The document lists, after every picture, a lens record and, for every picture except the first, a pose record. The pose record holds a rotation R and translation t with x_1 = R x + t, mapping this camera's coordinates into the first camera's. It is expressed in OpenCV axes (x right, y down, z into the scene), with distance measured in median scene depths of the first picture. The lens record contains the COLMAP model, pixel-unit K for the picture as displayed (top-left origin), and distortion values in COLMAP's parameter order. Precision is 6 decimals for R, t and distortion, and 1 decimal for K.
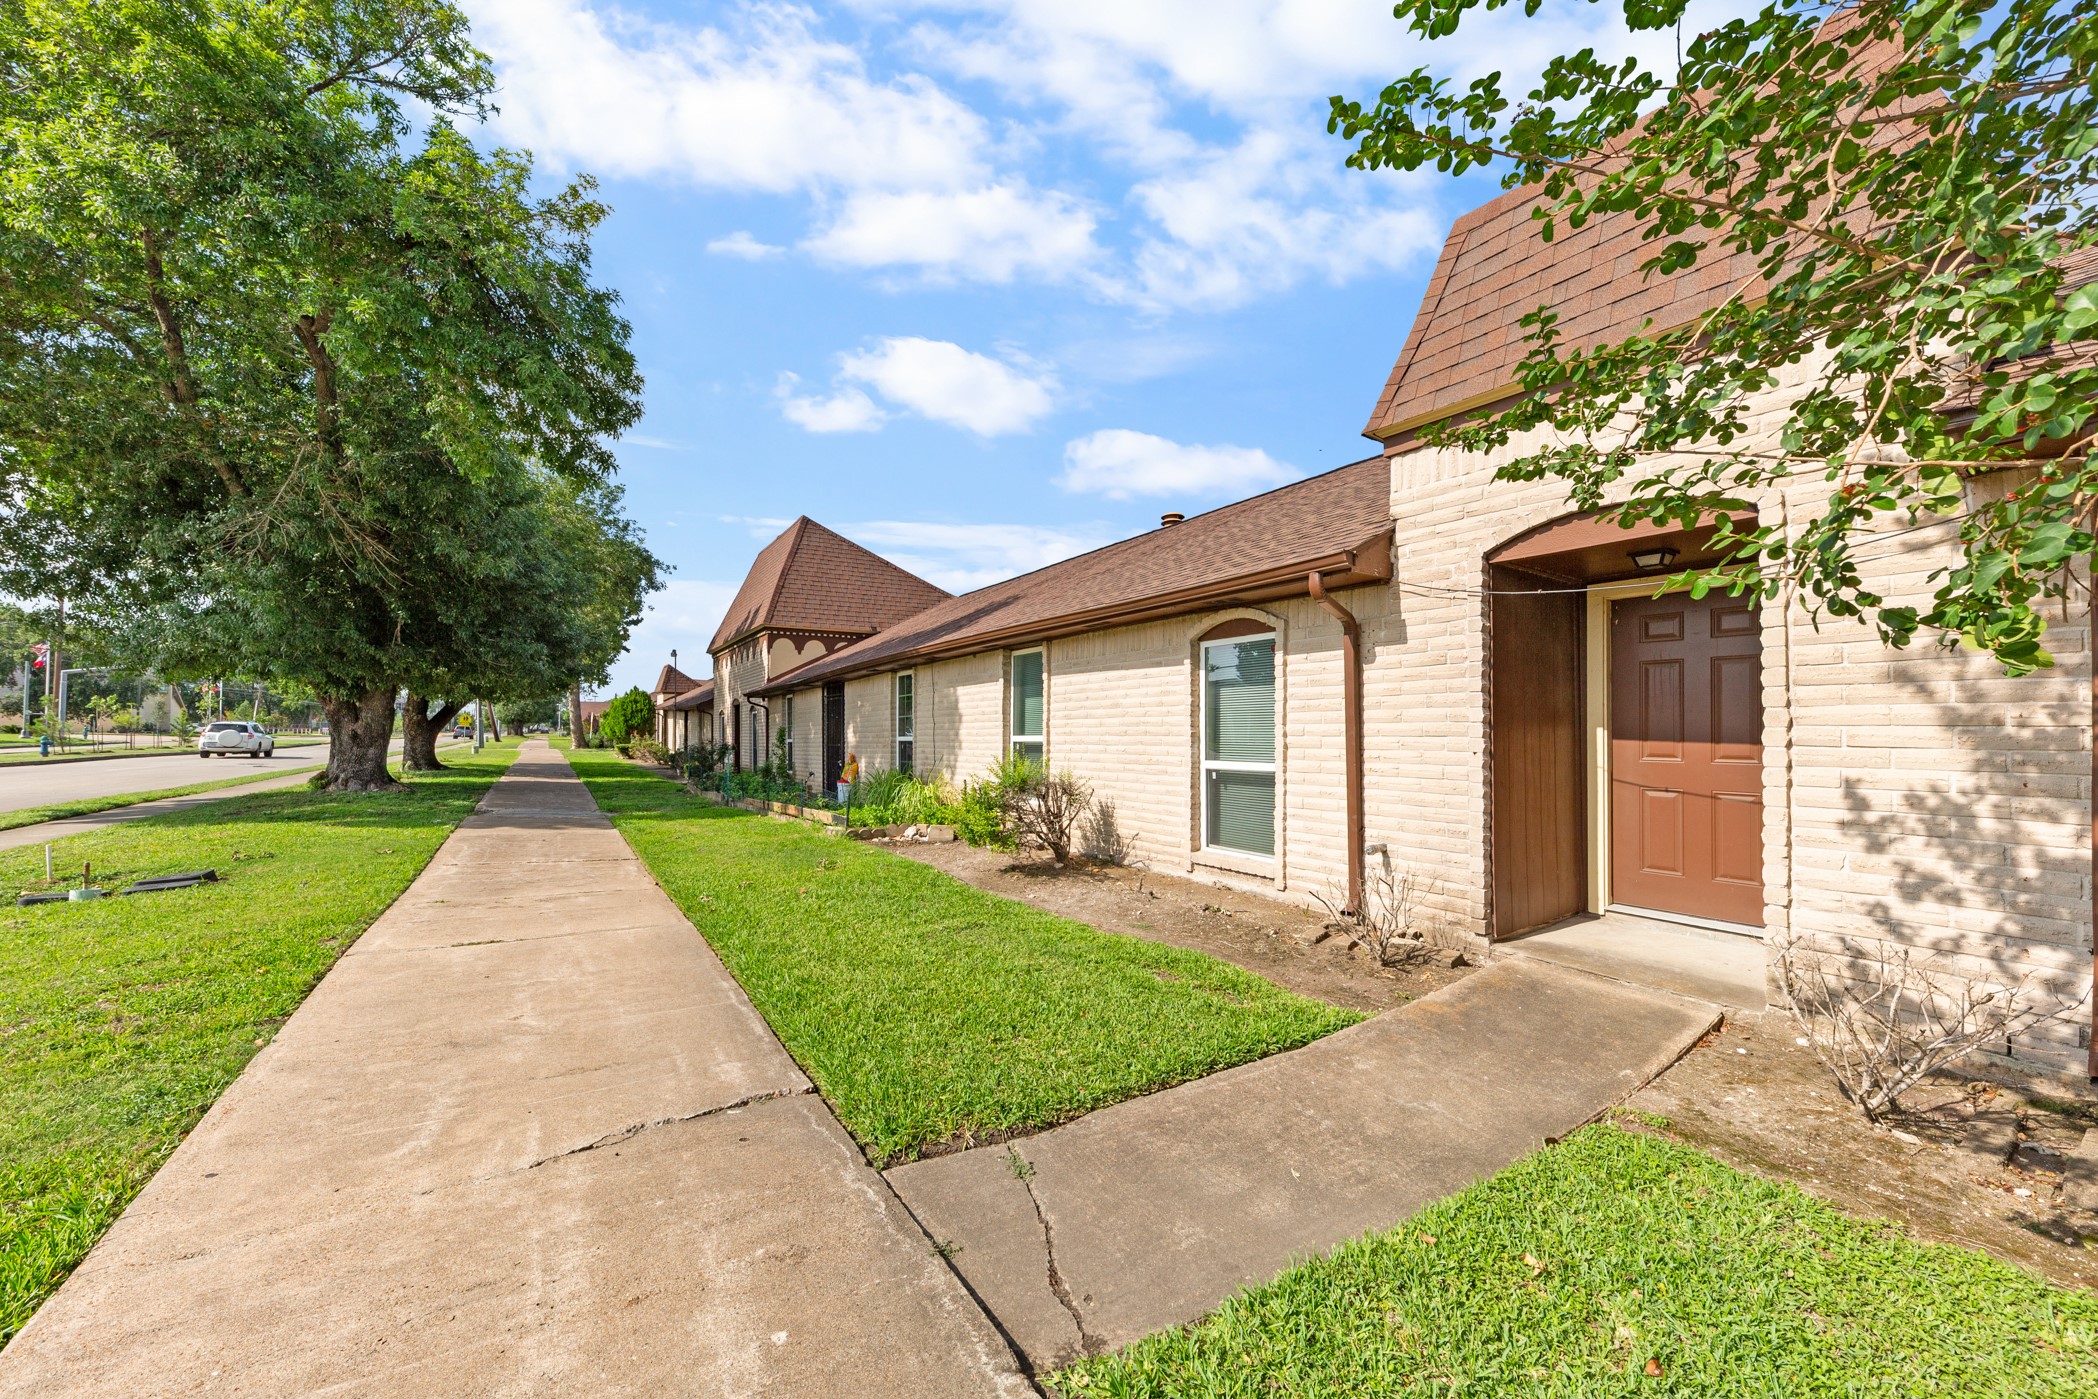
lens RADIAL K [[740.2, 0, 1043.5], [0, 740.2, 723.1], [0, 0, 1]] dist [-0.000866, -0.000286]
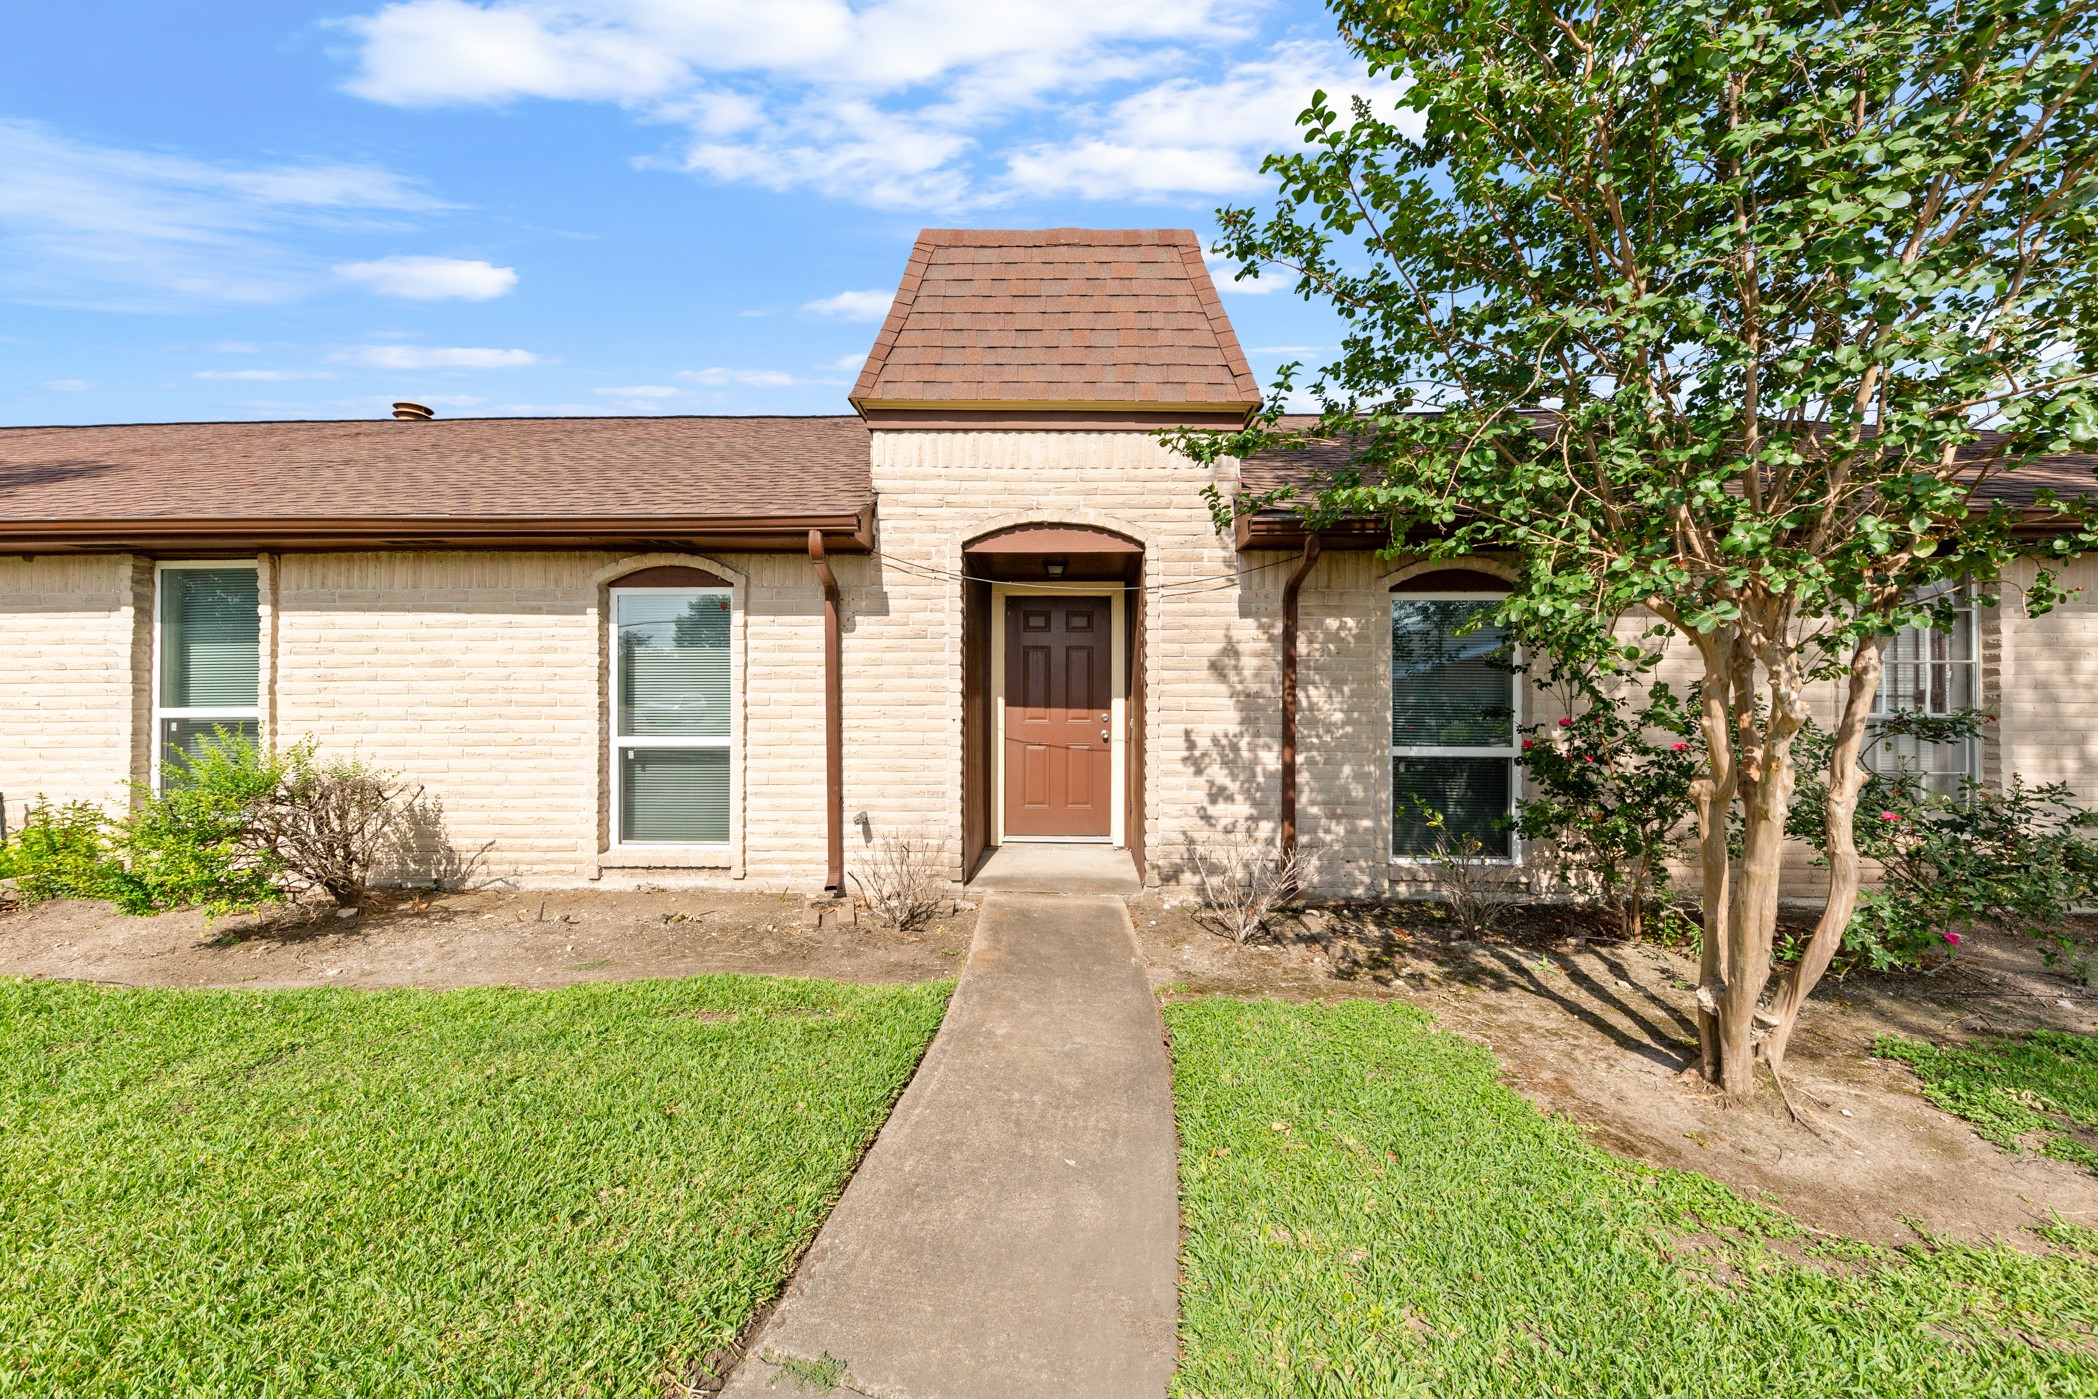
lens RADIAL K [[727.6, 0, 1053.4], [0, 727.6, 698.8], [0, 0, 1]] dist [0.001678, -0.000414]
pose [[0.578856, -0.001960, 0.815428, -0.196120], [-0.008799, 0.999924, 0.008649, -0.001733], [-0.815383, -0.012181, 0.578794, 0.209738]]
